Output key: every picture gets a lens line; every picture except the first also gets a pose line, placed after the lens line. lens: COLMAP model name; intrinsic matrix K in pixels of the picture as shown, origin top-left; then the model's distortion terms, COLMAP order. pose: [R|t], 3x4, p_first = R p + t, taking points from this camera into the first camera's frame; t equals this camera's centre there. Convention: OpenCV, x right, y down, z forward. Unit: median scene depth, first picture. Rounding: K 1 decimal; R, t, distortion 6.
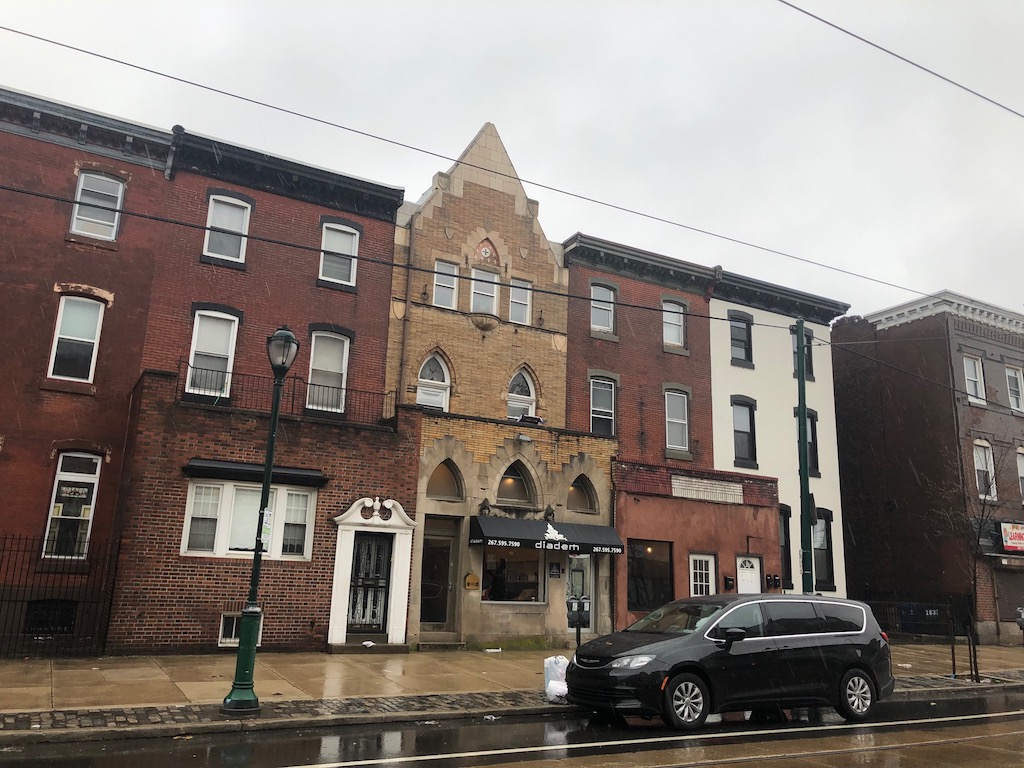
lens RADIAL K [[841.1, 0, 505.0], [0, 841.1, 380.0], [0, 0, 1]] dist [0.016515, -0.029887]
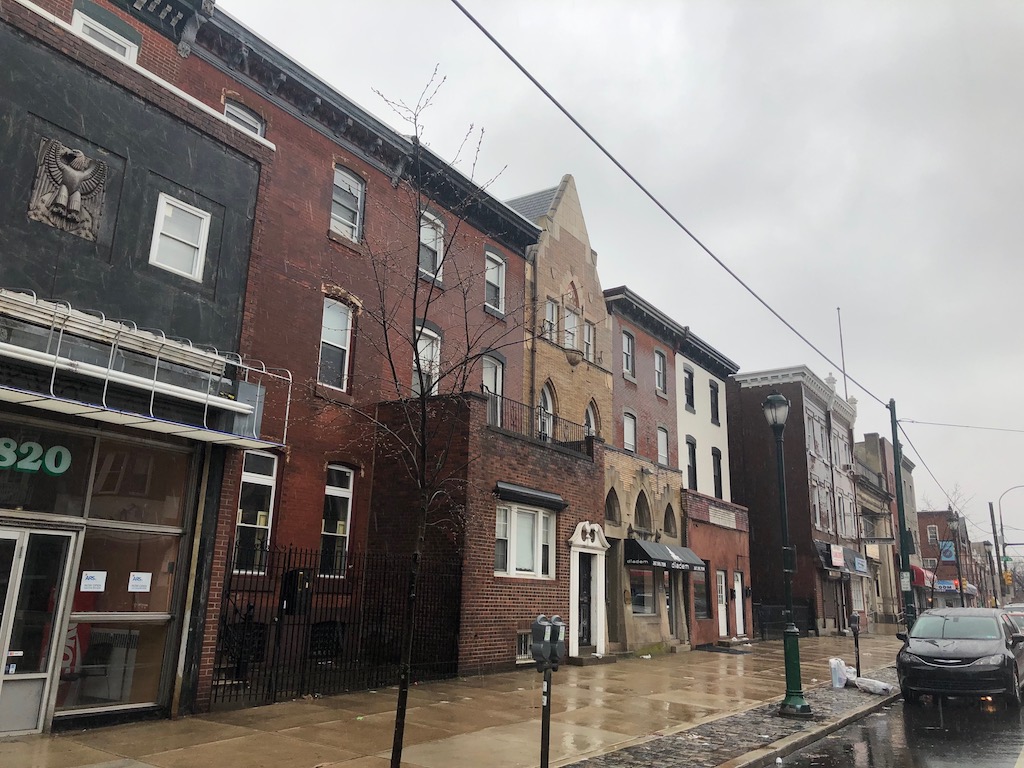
lens RADIAL K [[841.1, 0, 504.1], [0, 841.1, 376.7], [0, 0, 1]] dist [0.016515, -0.029887]
pose [[0.890768, 0.106296, 0.441853, -0.642692], [-0.104953, 0.994095, -0.027566, -0.005493], [-0.442174, -0.021819, 0.896664, 0.057538]]
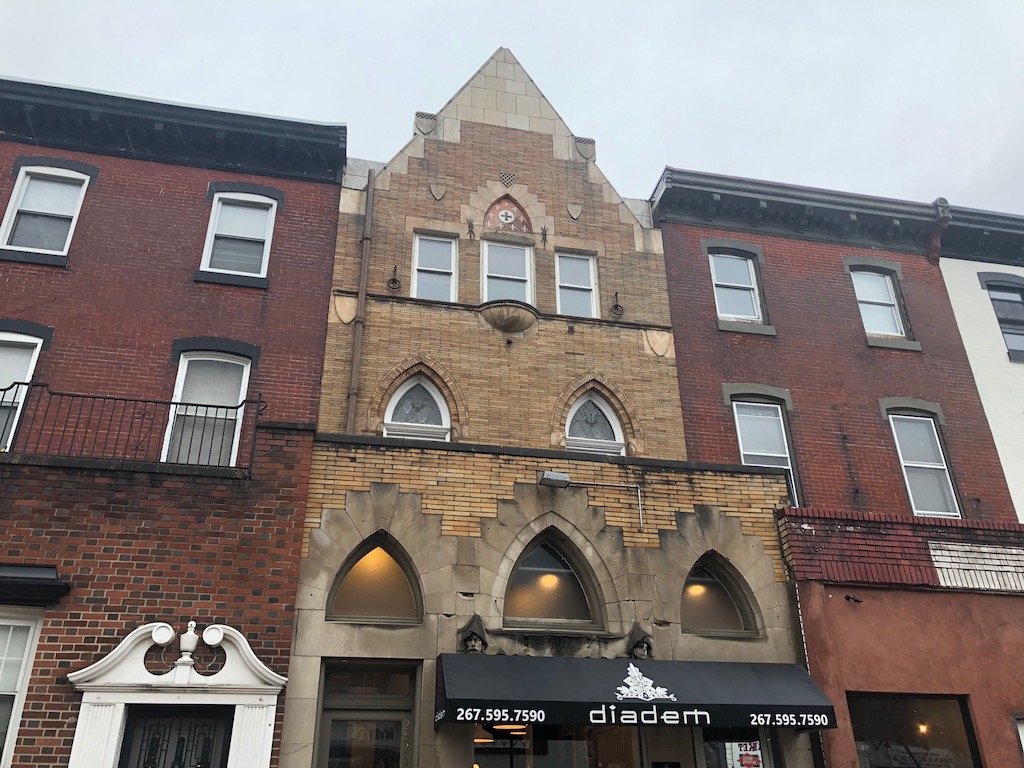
lens RADIAL K [[841.1, 0, 497.1], [0, 841.1, 379.8], [0, 0, 1]] dist [0.016515, -0.029887]
pose [[0.952807, -0.175327, -0.247830, 0.110713], [0.110179, 0.960418, -0.255849, 0.126205], [0.282877, 0.216468, 0.934410, 0.518866]]
